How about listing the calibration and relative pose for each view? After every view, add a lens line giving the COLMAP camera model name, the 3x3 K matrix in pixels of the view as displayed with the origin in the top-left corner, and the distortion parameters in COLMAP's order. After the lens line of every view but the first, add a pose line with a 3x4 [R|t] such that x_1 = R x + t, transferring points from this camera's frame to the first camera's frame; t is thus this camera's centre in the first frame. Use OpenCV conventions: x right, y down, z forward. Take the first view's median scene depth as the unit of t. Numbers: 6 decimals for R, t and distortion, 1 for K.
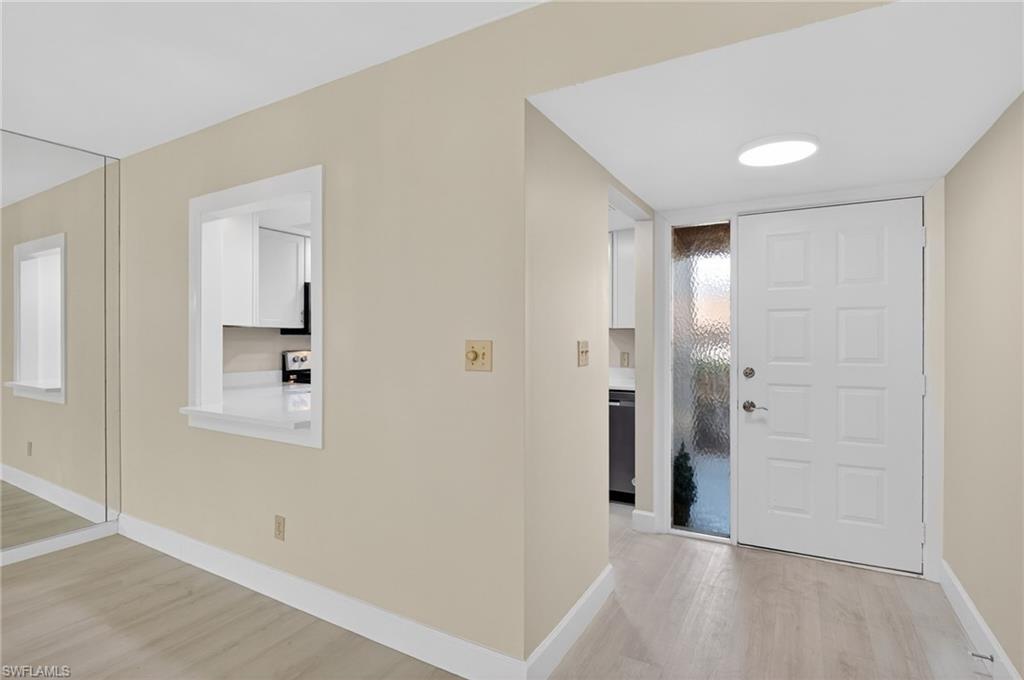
lens RADIAL K [[506.9, 0, 511.4], [0, 506.9, 336.8], [0, 0, 1]] dist [-0.019720, -0.000797]
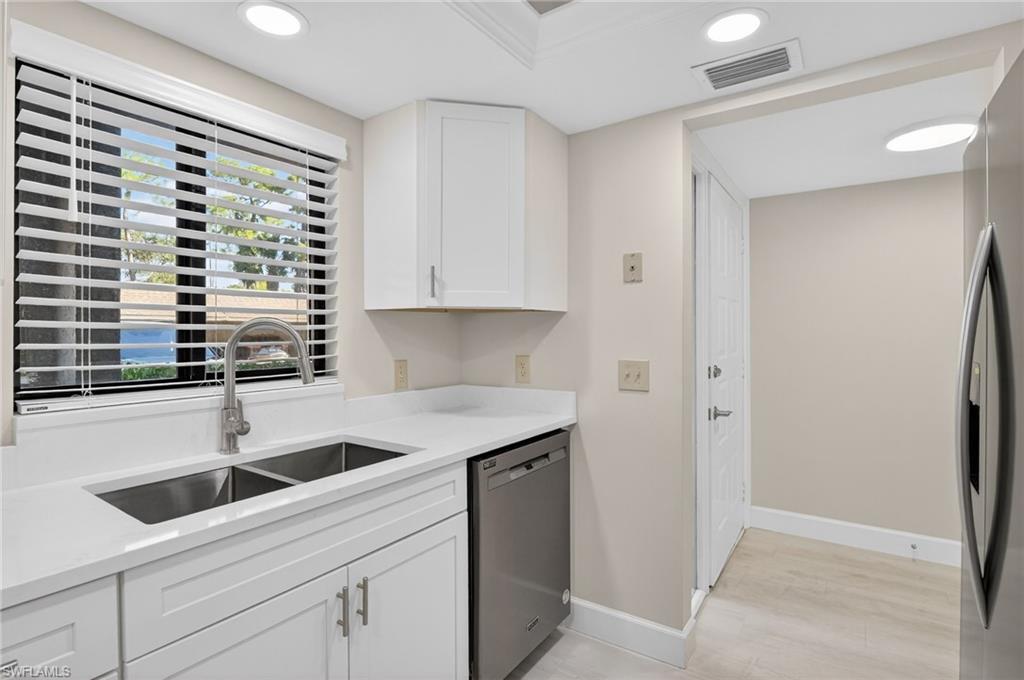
lens RADIAL K [[502.0, 0, 514.3], [0, 502.0, 332.4], [0, 0, 1]] dist [-0.003924, -0.001217]
pose [[0.072448, 0.003453, 0.997366, -0.412400], [-0.003086, 0.999990, -0.003238, 0.008893], [-0.997367, -0.002844, 0.072458, 1.396633]]
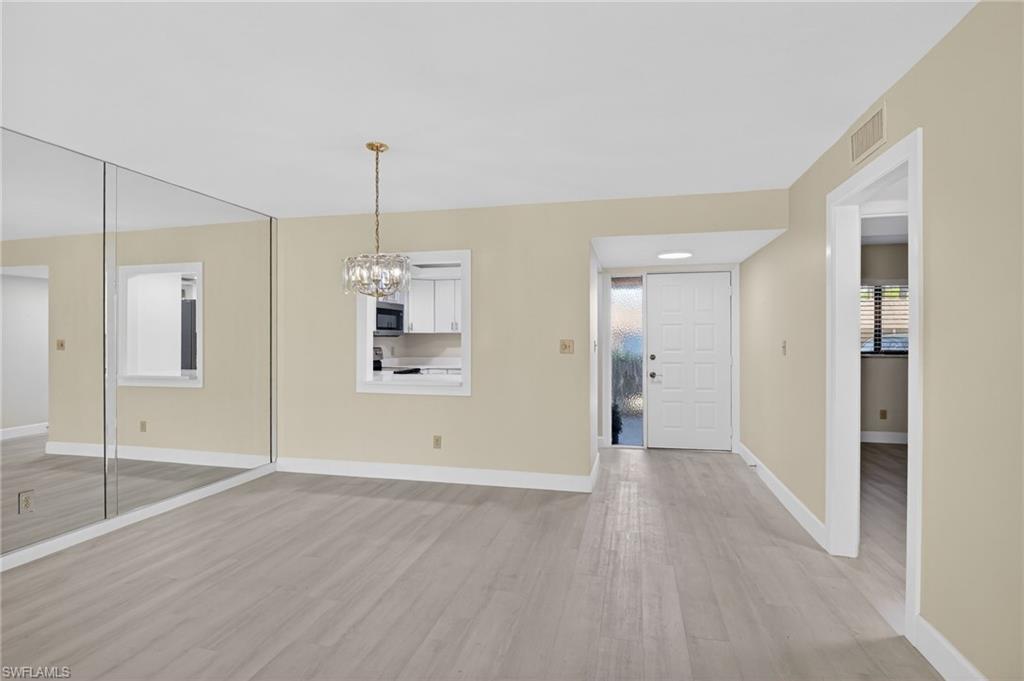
lens RADIAL K [[502.0, 0, 514.3], [0, 502.0, 332.9], [0, 0, 1]] dist [-0.003924, -0.001217]
pose [[0.959033, 0.003471, 0.283272, -0.625230], [-0.000667, 0.999950, -0.009997, -0.001208], [-0.283292, 0.009398, 0.958988, -0.739325]]
